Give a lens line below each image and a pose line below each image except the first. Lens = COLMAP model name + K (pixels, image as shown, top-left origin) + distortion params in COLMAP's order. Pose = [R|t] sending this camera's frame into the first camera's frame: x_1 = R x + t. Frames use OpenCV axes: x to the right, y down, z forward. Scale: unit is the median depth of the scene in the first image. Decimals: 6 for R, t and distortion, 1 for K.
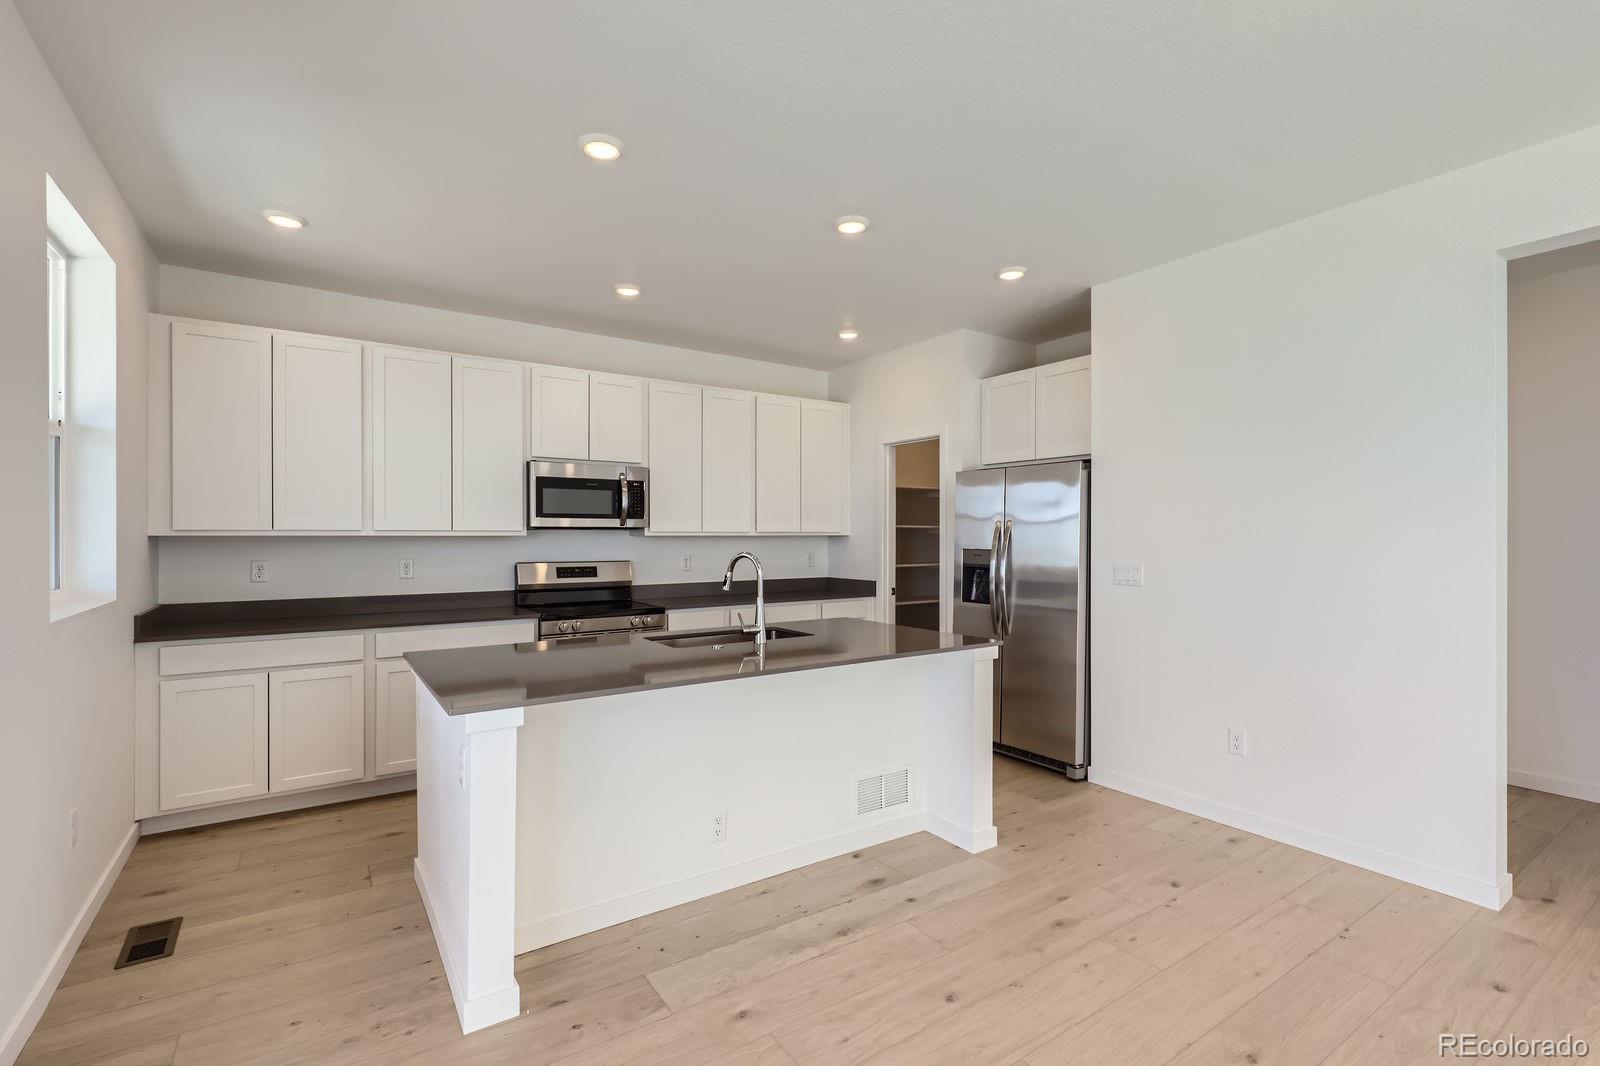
lens RADIAL K [[721.8, 0, 800.0], [0, 721.8, 533.0], [0, 0, 1]] dist [-0.003223, -0.000677]
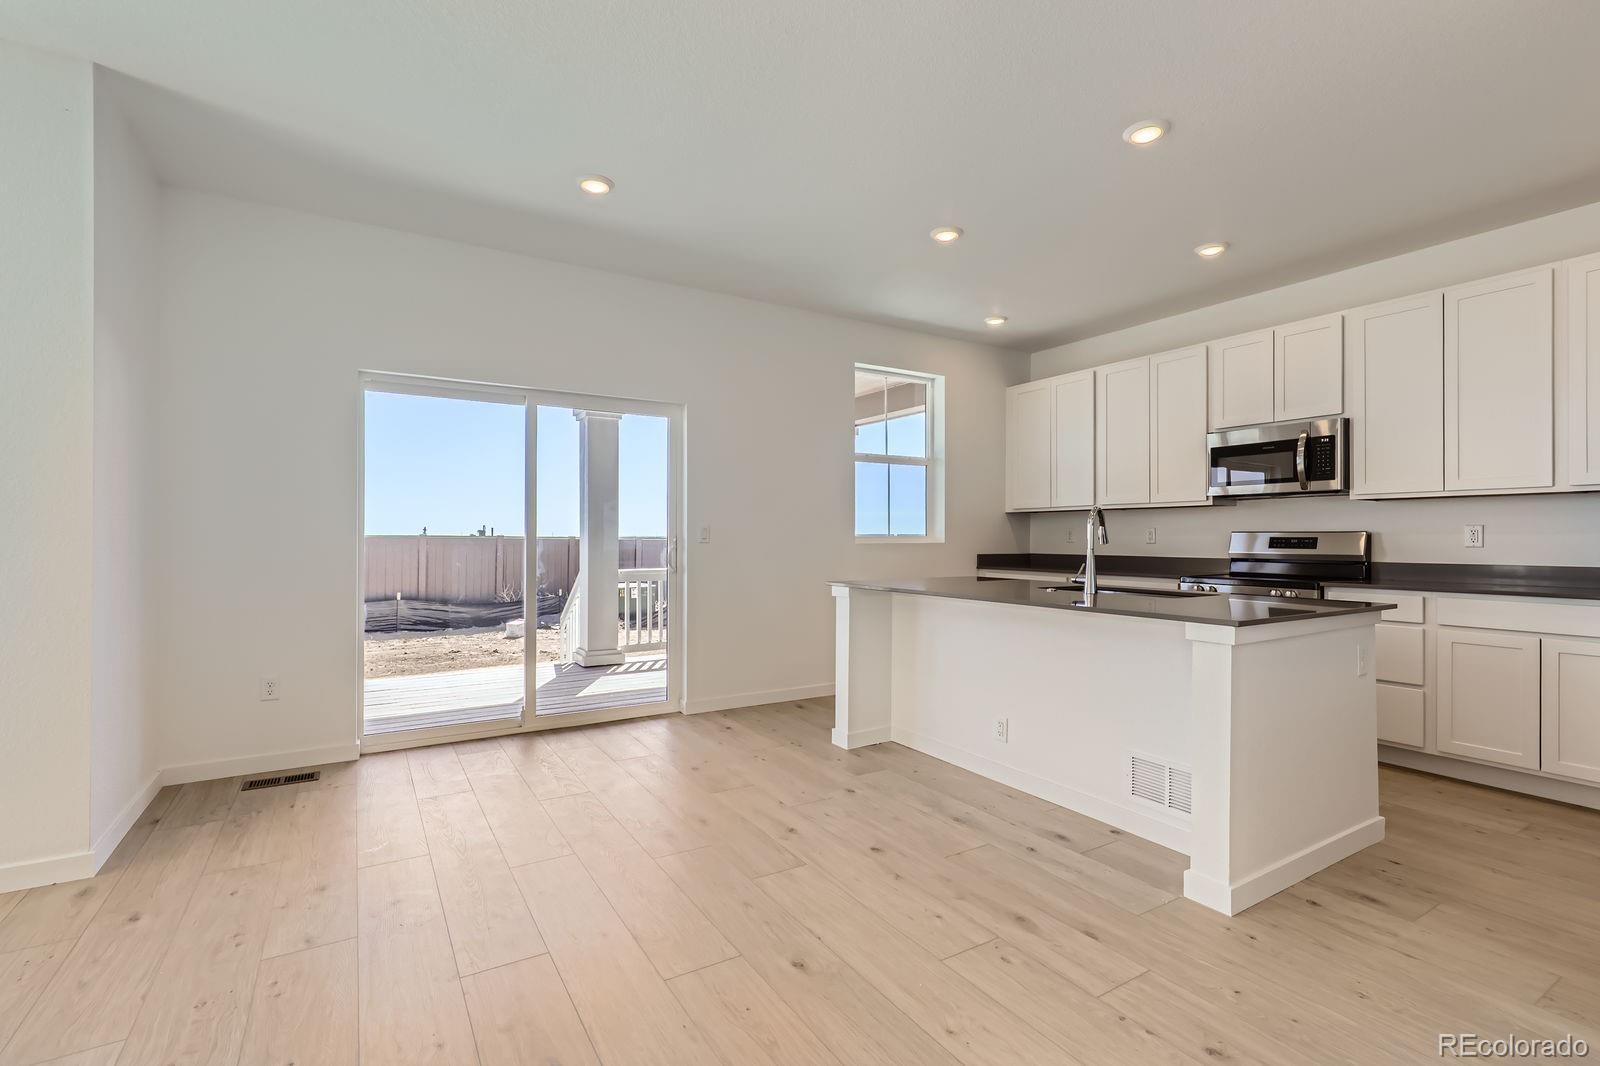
lens RADIAL K [[735.9, 0, 812.5], [0, 735.9, 533.5], [0, 0, 1]] dist [0.000428, -0.000268]
pose [[-0.032788, -0.003424, -0.999456, 0.896937], [0.002307, 0.999991, -0.003501, 0.060025], [0.999460, -0.002421, -0.032780, 0.560710]]
